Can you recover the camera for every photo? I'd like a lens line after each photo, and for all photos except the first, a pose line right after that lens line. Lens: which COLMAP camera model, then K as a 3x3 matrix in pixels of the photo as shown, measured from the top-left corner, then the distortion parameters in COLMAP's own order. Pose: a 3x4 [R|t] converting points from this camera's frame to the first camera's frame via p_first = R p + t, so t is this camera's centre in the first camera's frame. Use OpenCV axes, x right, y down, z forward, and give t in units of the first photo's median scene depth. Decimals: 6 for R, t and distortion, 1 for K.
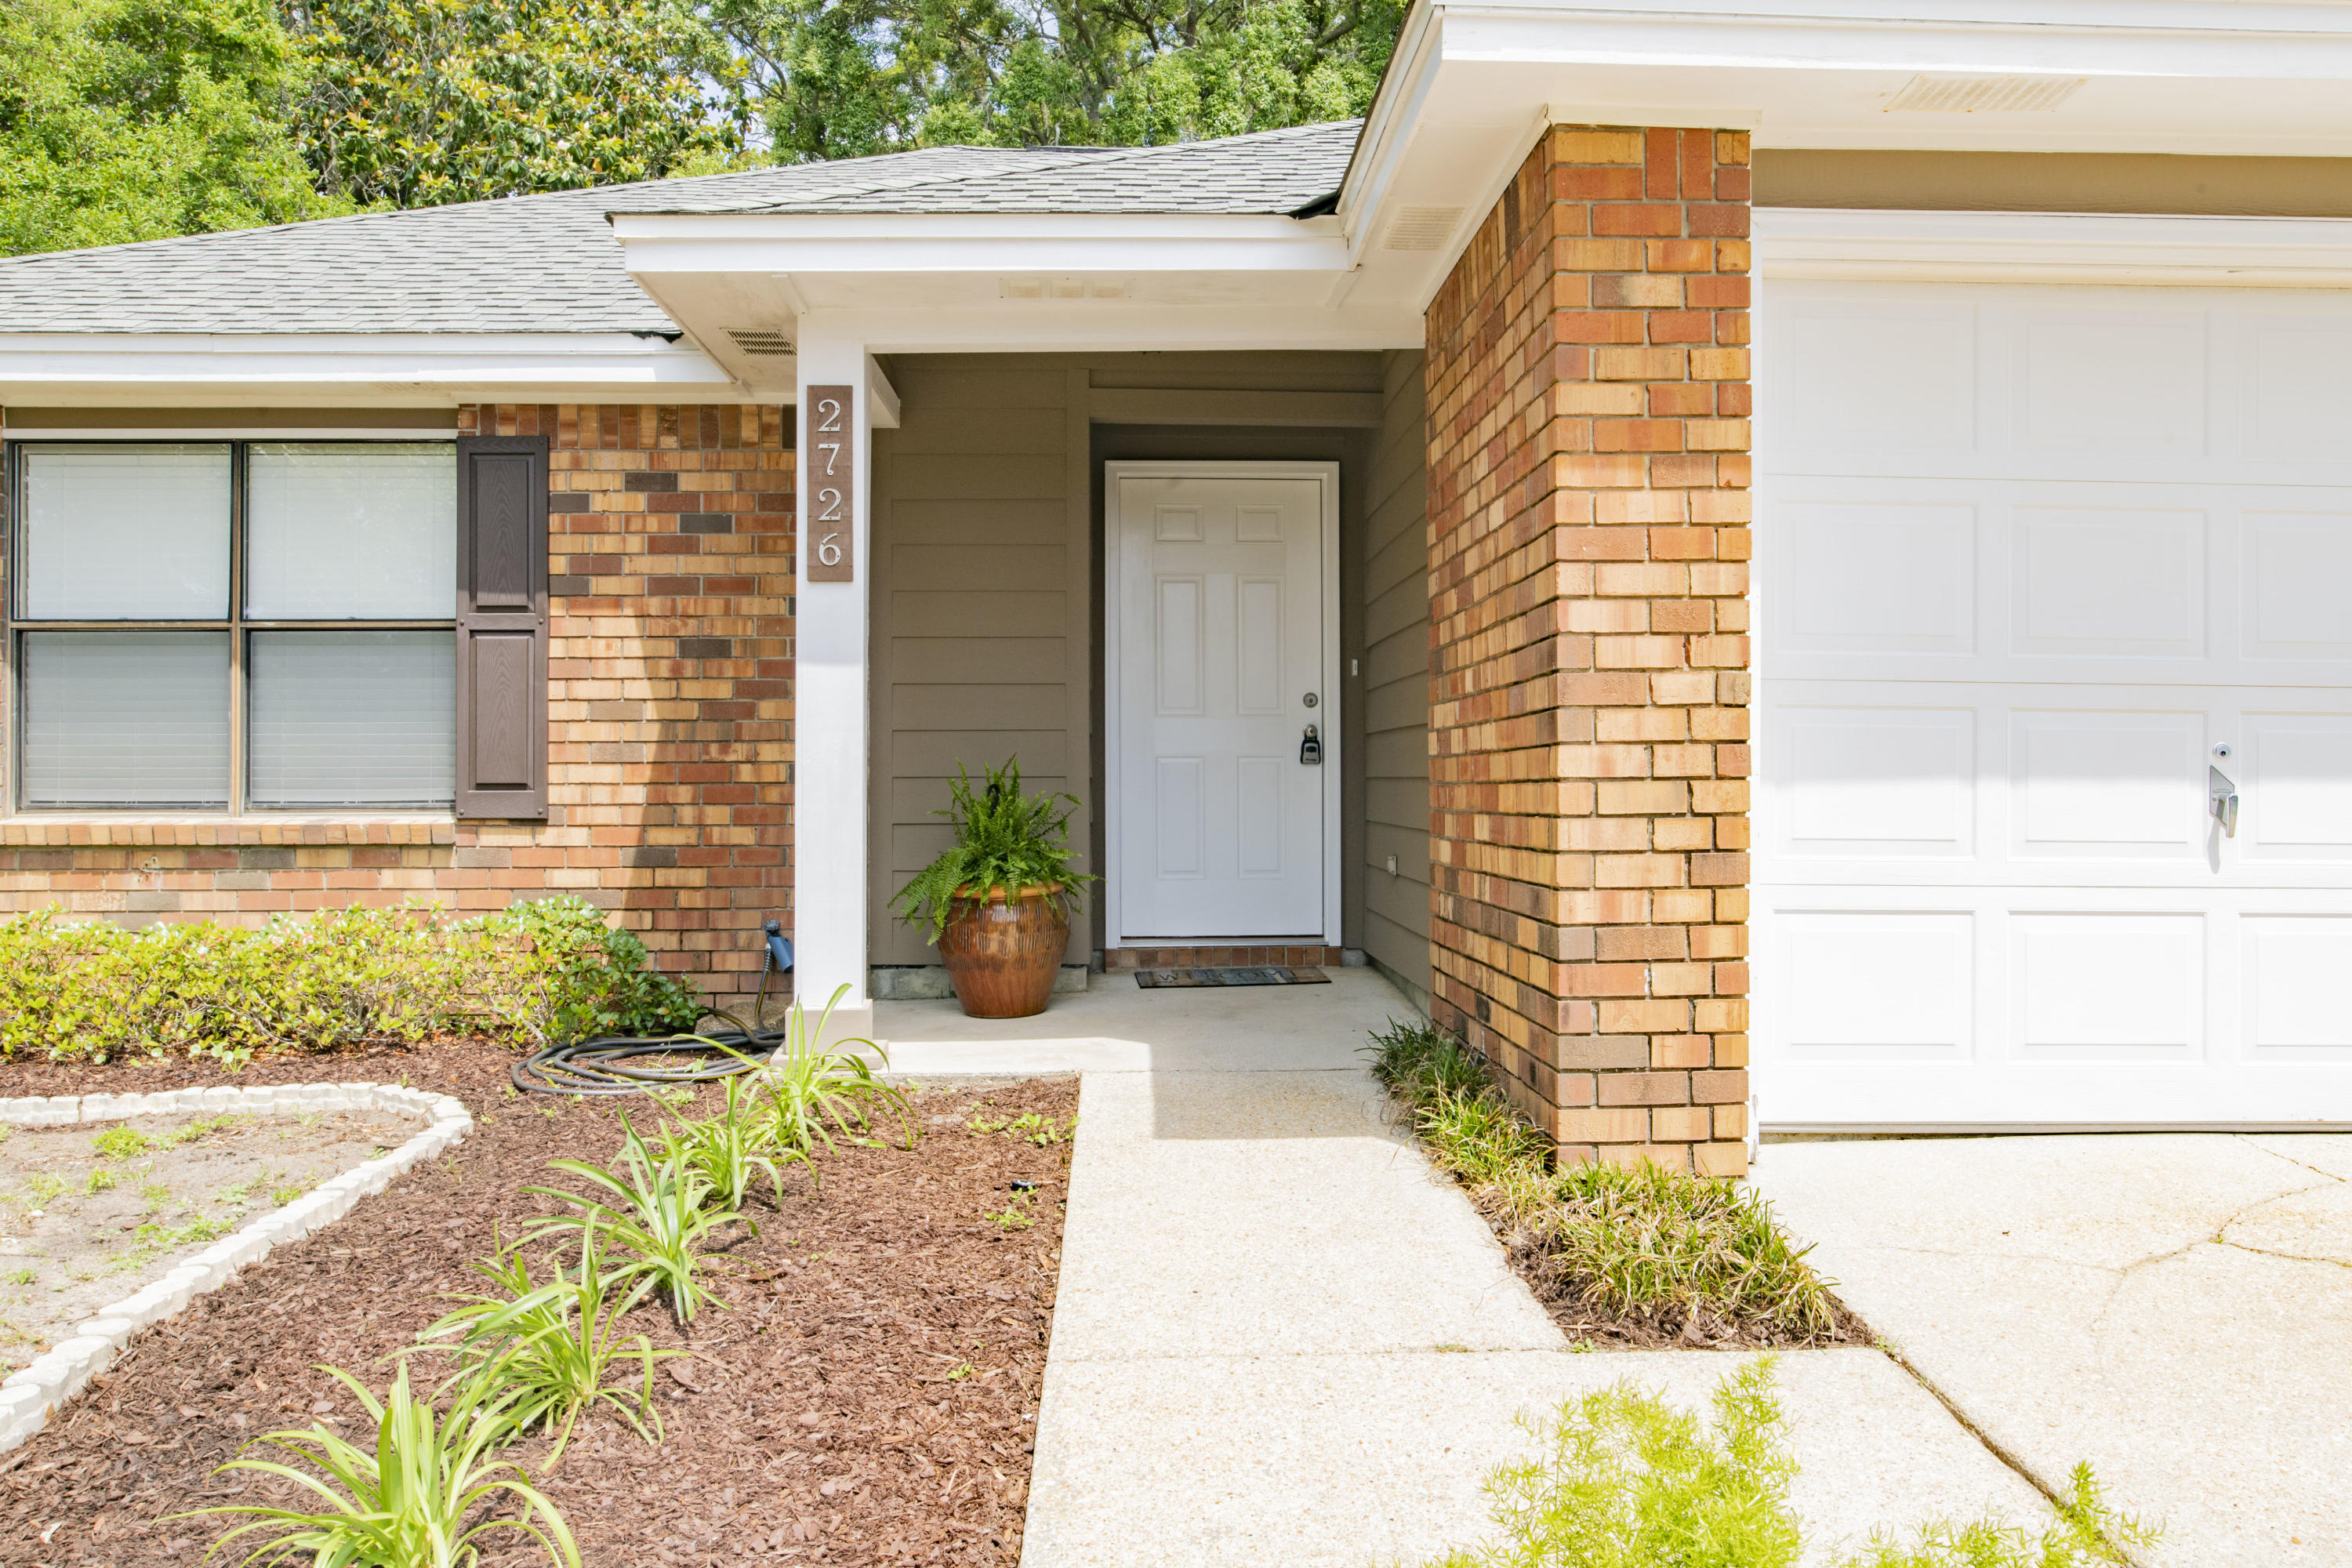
lens RADIAL K [[1775.9, 0, 1176.0], [0, 1775.9, 784.0], [0, 0, 1]] dist [-0.026285, 0.000758]
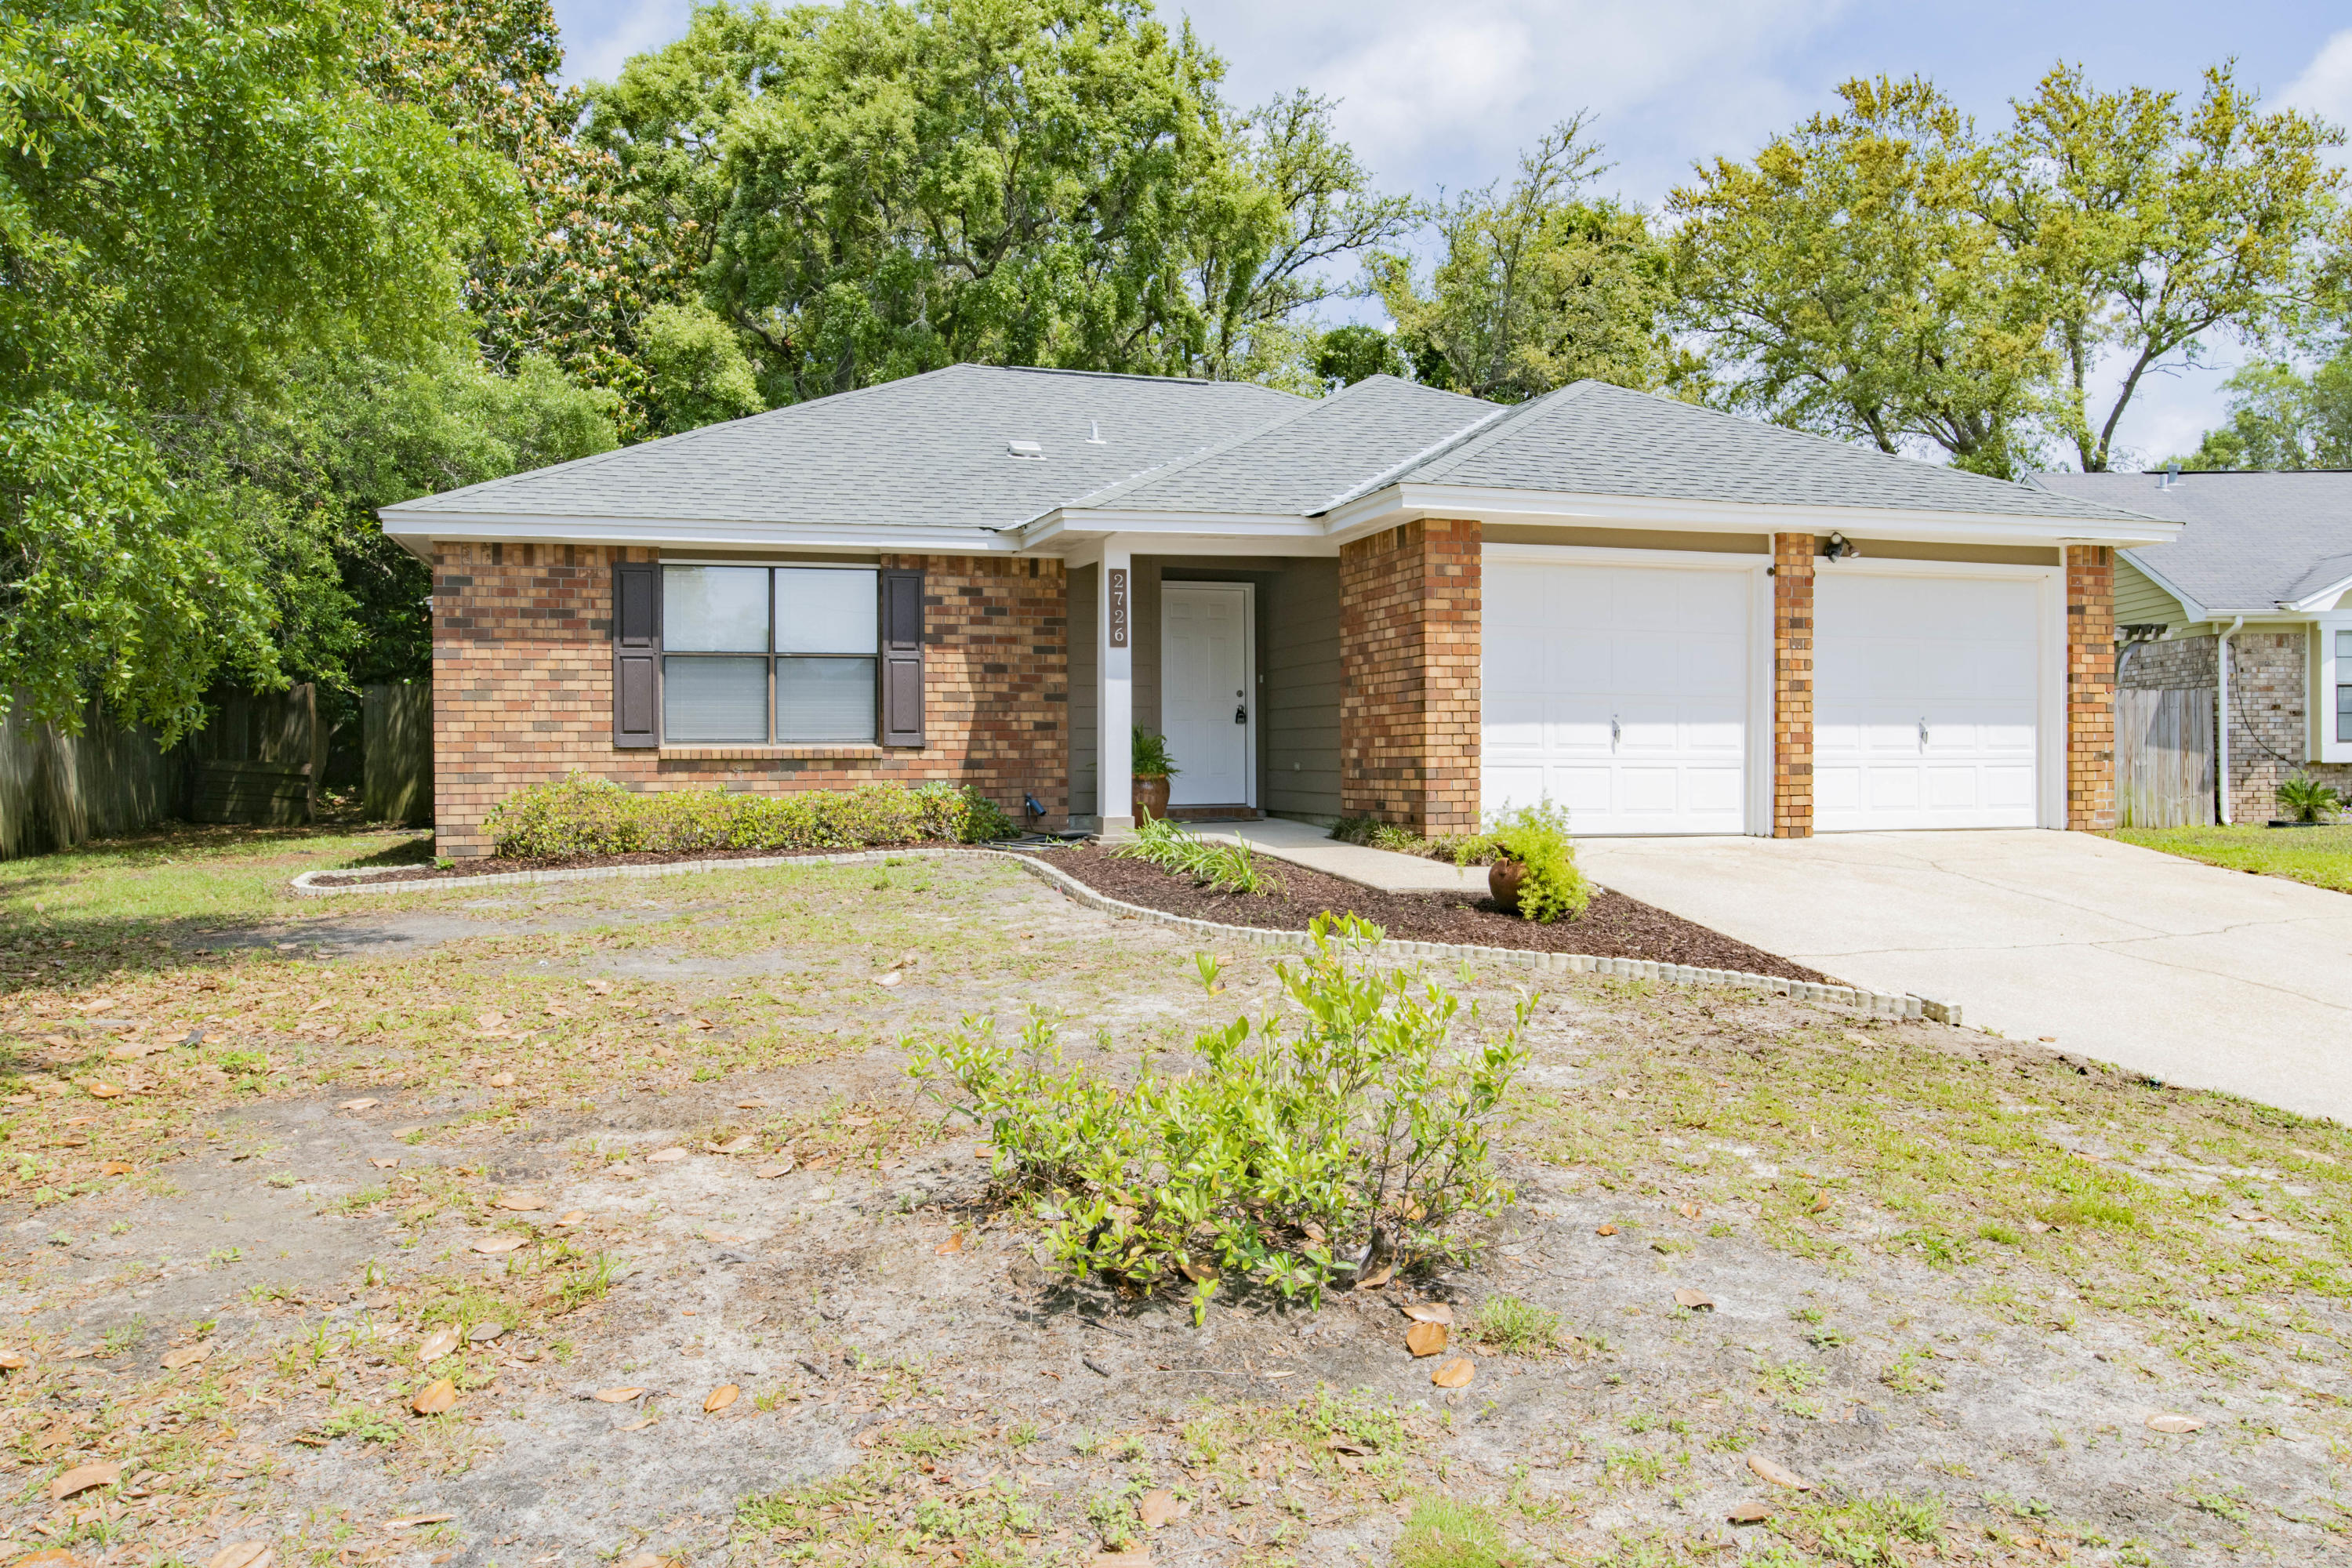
lens RADIAL K [[1679.4, 0, 1176.0], [0, 1679.4, 784.0], [0, 0, 1]] dist [-0.015927, -0.003574]
pose [[0.968113, -0.006535, 0.250429, -0.574856], [0.003119, 0.999897, 0.014038, 0.037575], [-0.250495, -0.012809, 0.968033, -1.069030]]
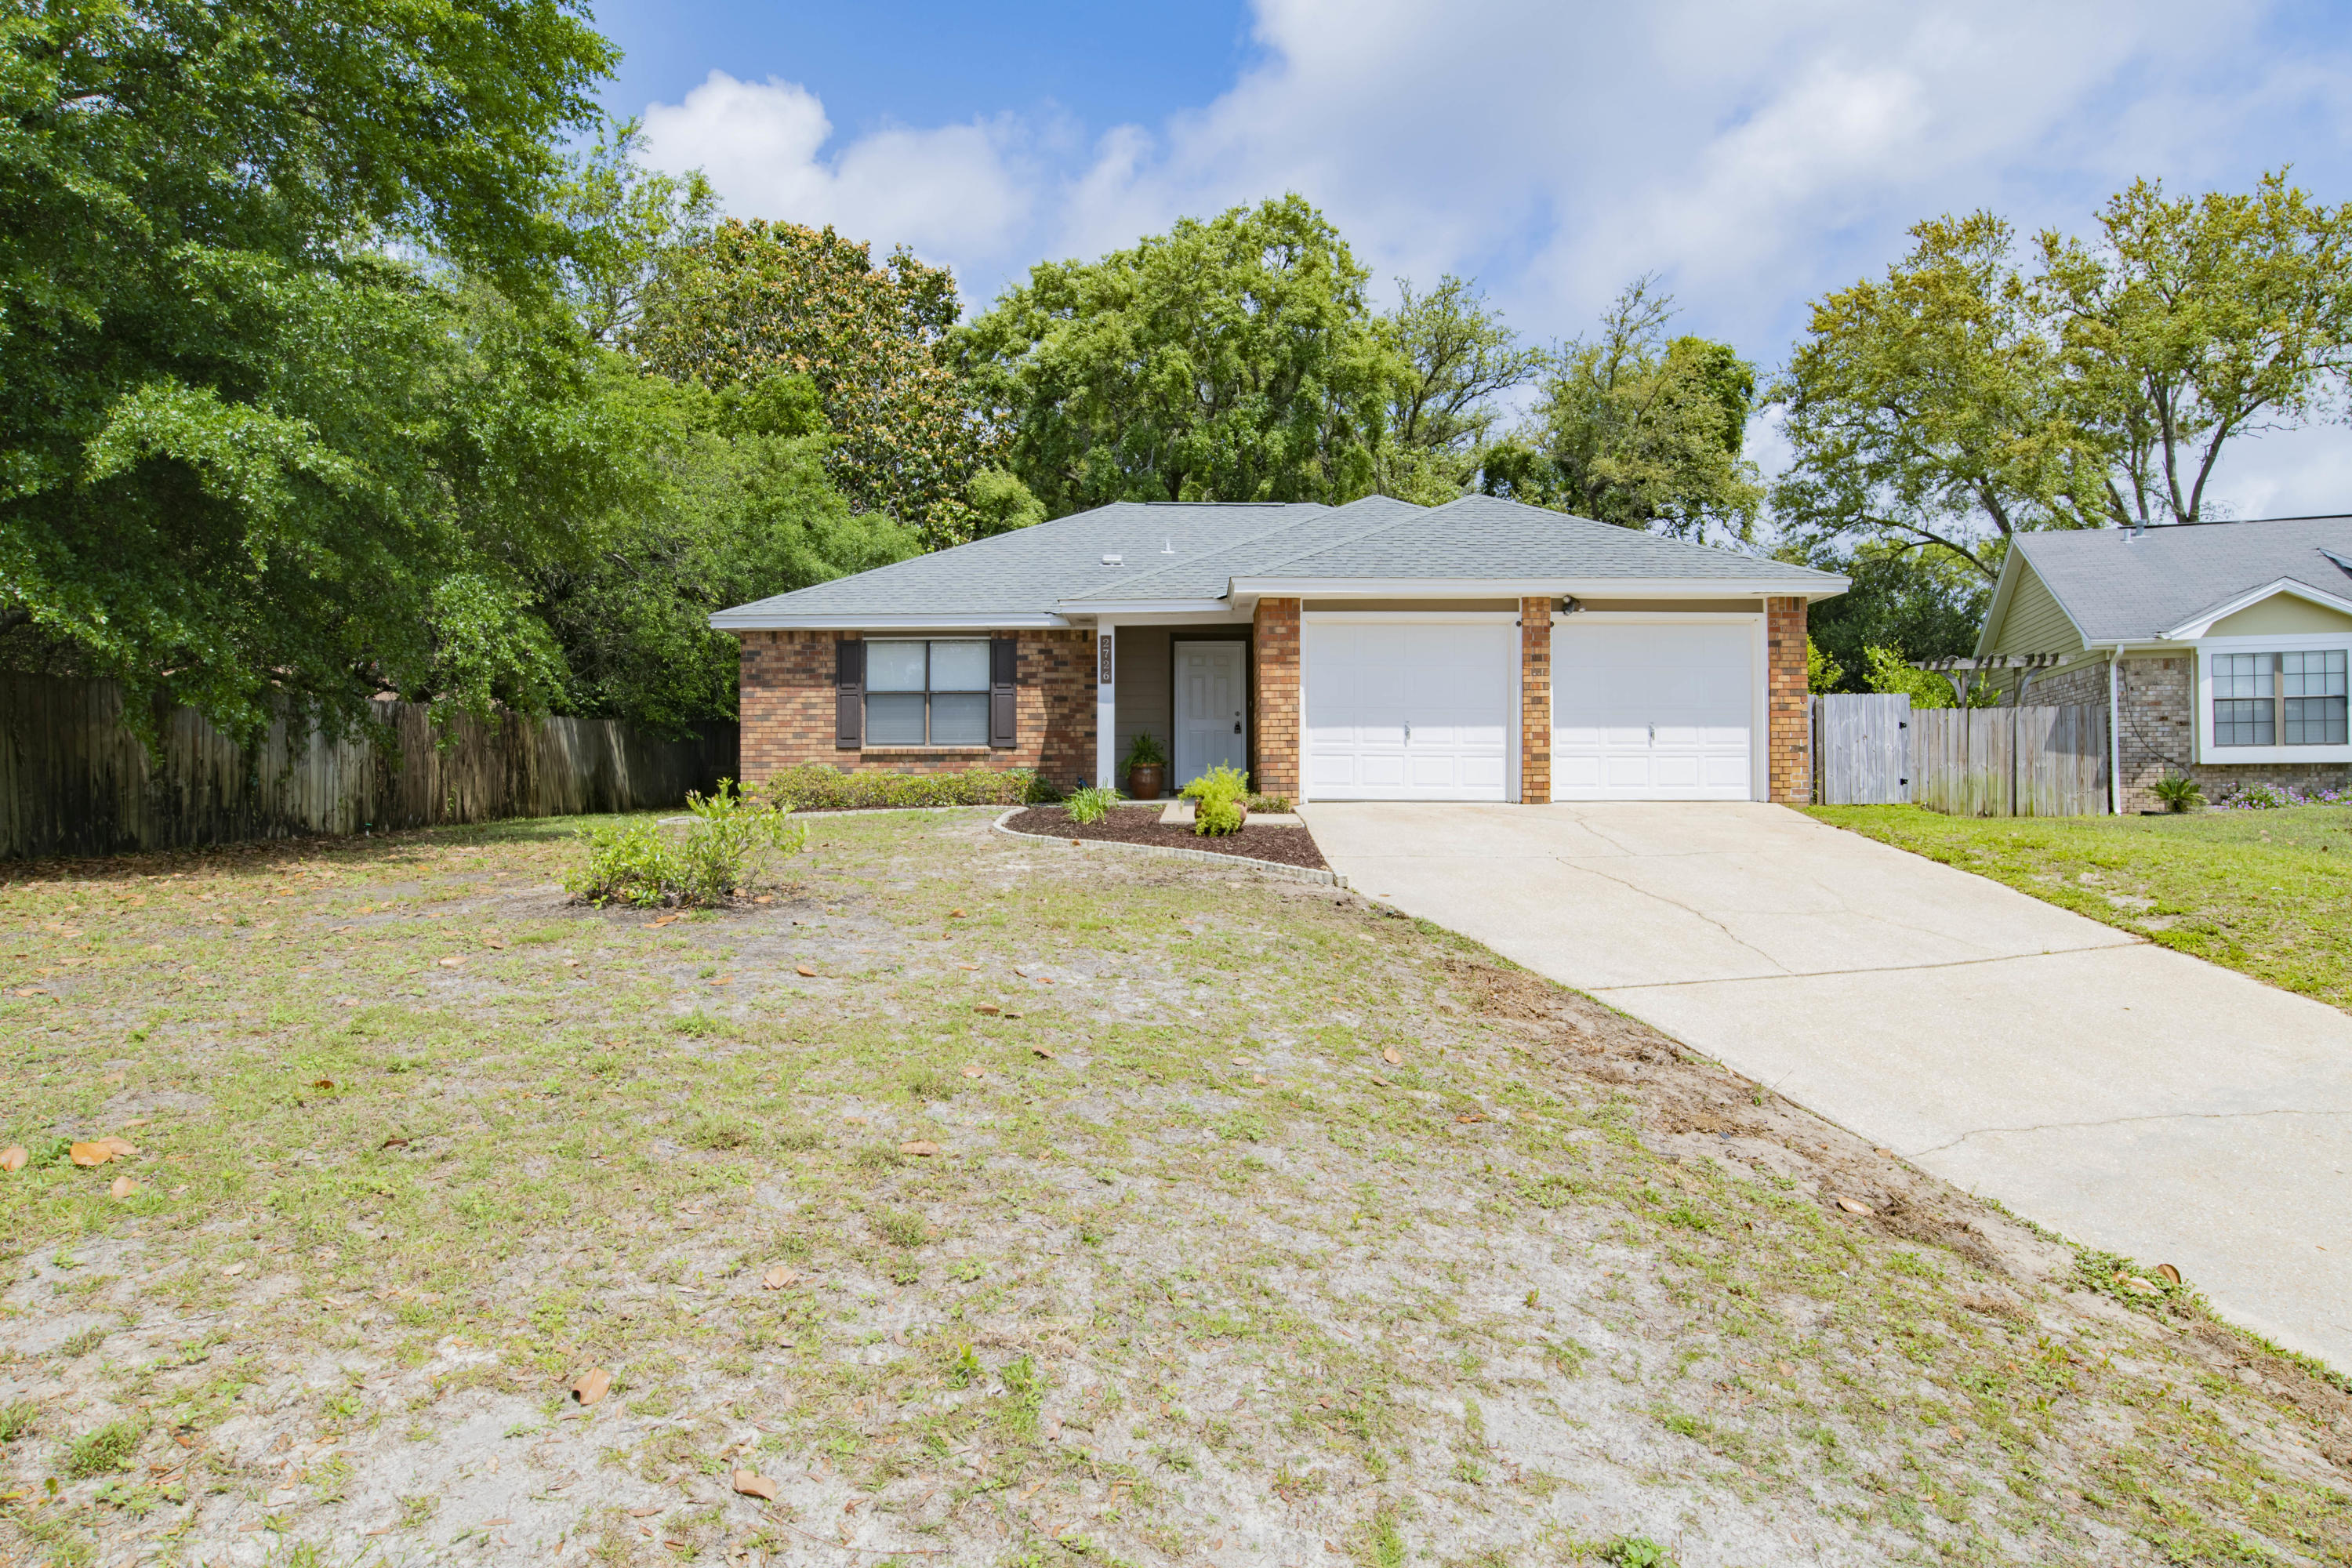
lens RADIAL K [[1331.7, 0, 1176.0], [0, 1331.7, 784.0], [0, 0, 1]] dist [-0.025741, -0.000479]
pose [[0.998953, -0.000016, -0.045742, 0.085203], [-0.000108, 0.999996, -0.002699, 0.100725], [0.045742, 0.002702, 0.998950, -1.648555]]
